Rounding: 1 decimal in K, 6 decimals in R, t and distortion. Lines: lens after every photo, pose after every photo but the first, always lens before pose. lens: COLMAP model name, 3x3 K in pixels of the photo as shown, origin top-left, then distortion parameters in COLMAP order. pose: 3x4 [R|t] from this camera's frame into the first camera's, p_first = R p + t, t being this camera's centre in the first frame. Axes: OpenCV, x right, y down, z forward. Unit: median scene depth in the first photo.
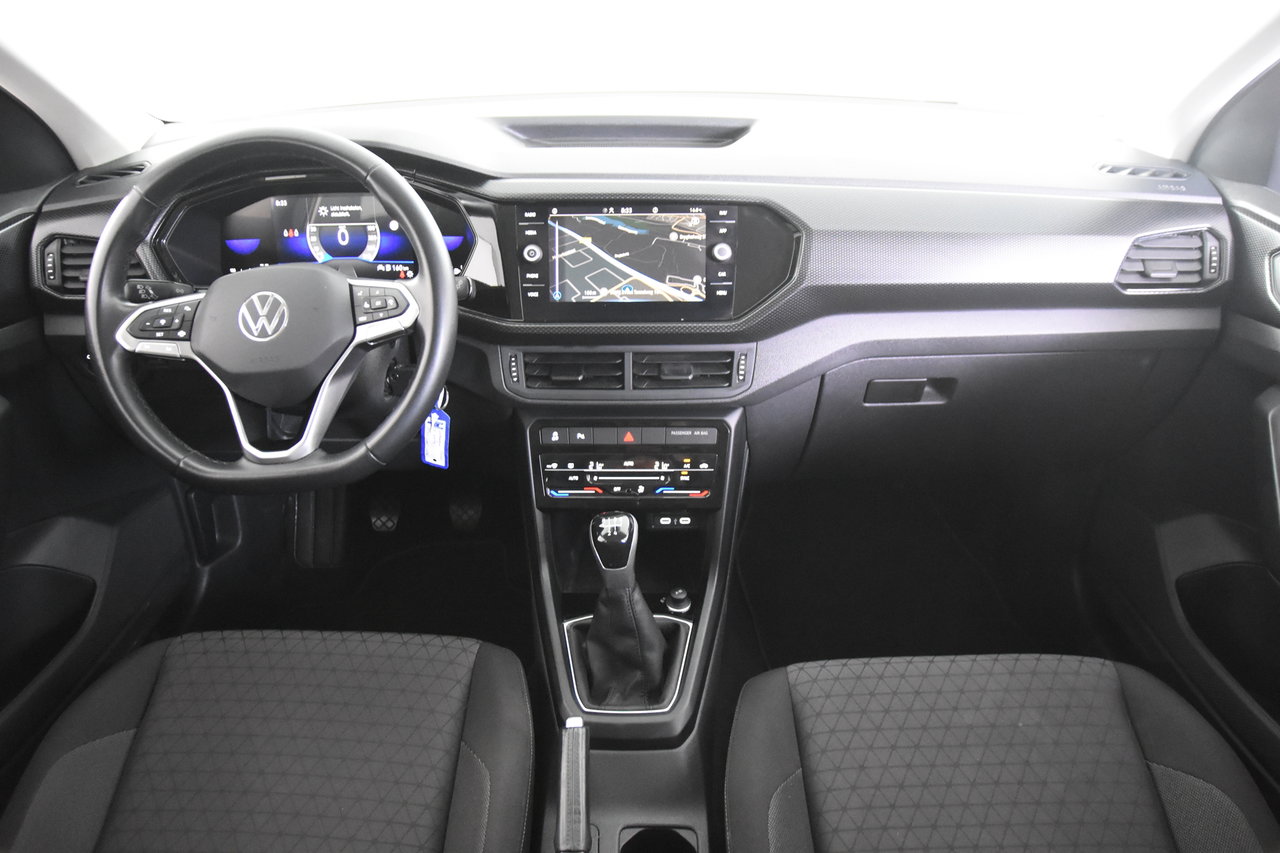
lens RADIAL K [[999.0, 0, 648.9], [0, 999.0, 421.7], [0, 0, 1]] dist [-0.116037, 0.091739]
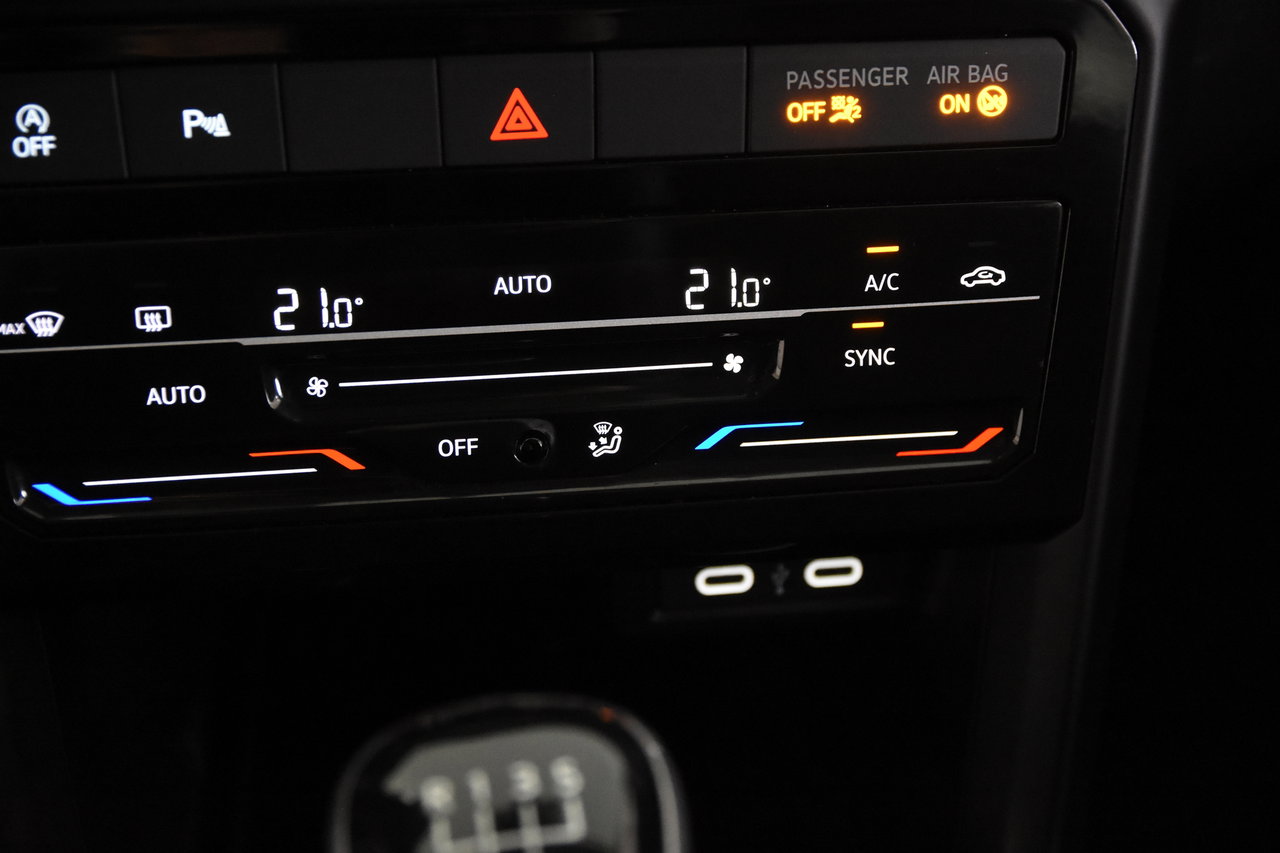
lens RADIAL K [[2408.7, 0, 643.8], [0, 2408.7, 426.8], [0, 0, 1]] dist [0.093568, 0.000000]
pose [[0.989045, -0.059598, 0.135051, -0.055496], [0.030997, 0.978328, 0.204727, -0.014431], [-0.144325, -0.198298, 0.969458, 0.631299]]
